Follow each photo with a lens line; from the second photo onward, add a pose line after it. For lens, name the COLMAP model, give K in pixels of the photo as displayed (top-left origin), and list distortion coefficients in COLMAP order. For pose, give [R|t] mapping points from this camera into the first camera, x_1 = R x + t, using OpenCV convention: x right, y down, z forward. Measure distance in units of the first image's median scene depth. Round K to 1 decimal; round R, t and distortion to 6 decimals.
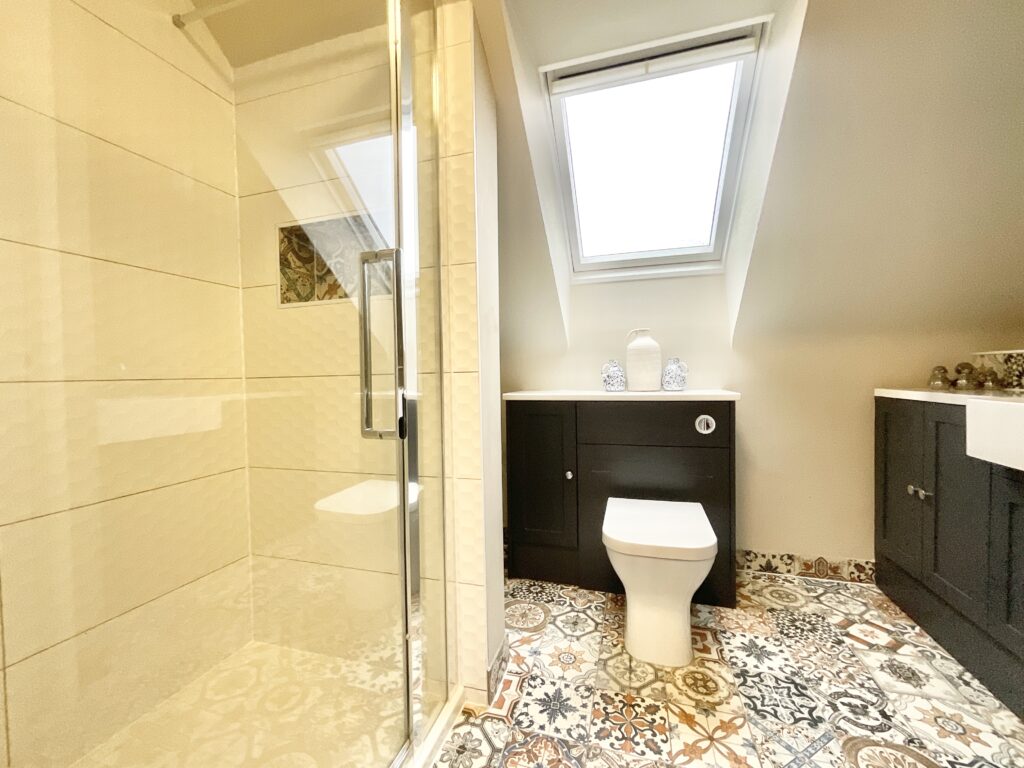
lens RADIAL K [[422.3, 0, 521.4], [0, 422.3, 379.3], [0, 0, 1]] dist [-0.007332, -0.002919]
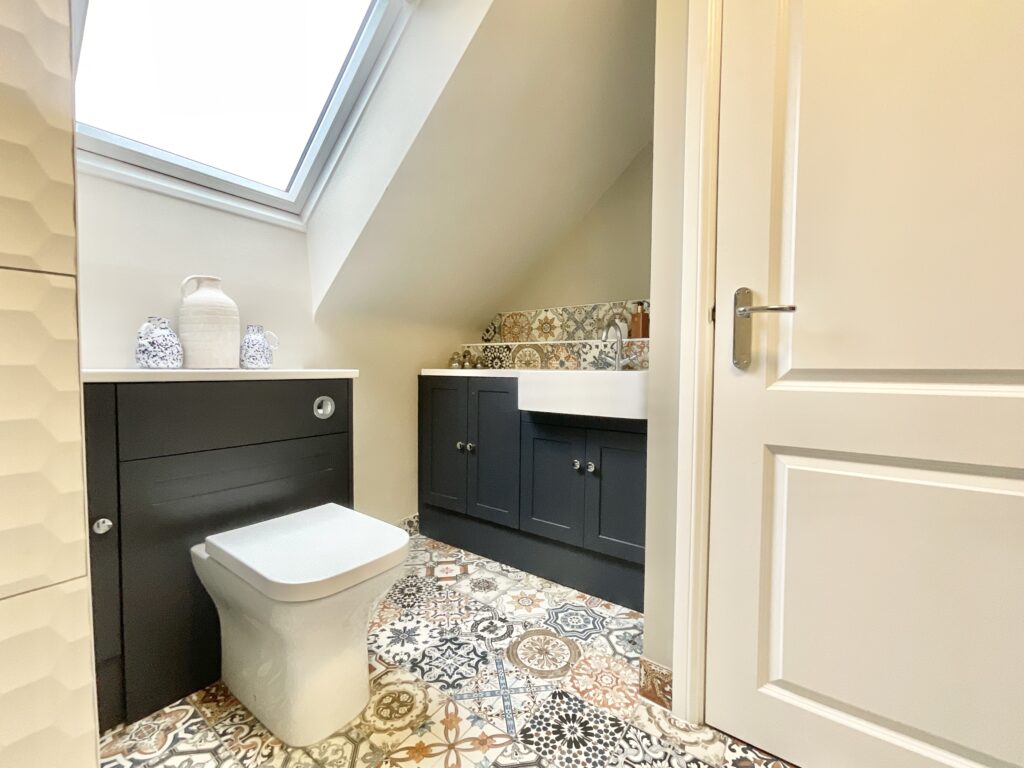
lens RADIAL K [[422.3, 0, 513.7], [0, 422.3, 379.9], [0, 0, 1]] dist [-0.007332, -0.002919]
pose [[0.325332, -0.006030, 0.945581, -0.276187], [0.002511, 0.999982, 0.005513, 0.063218], [-0.945597, 0.000580, 0.325341, 0.477584]]
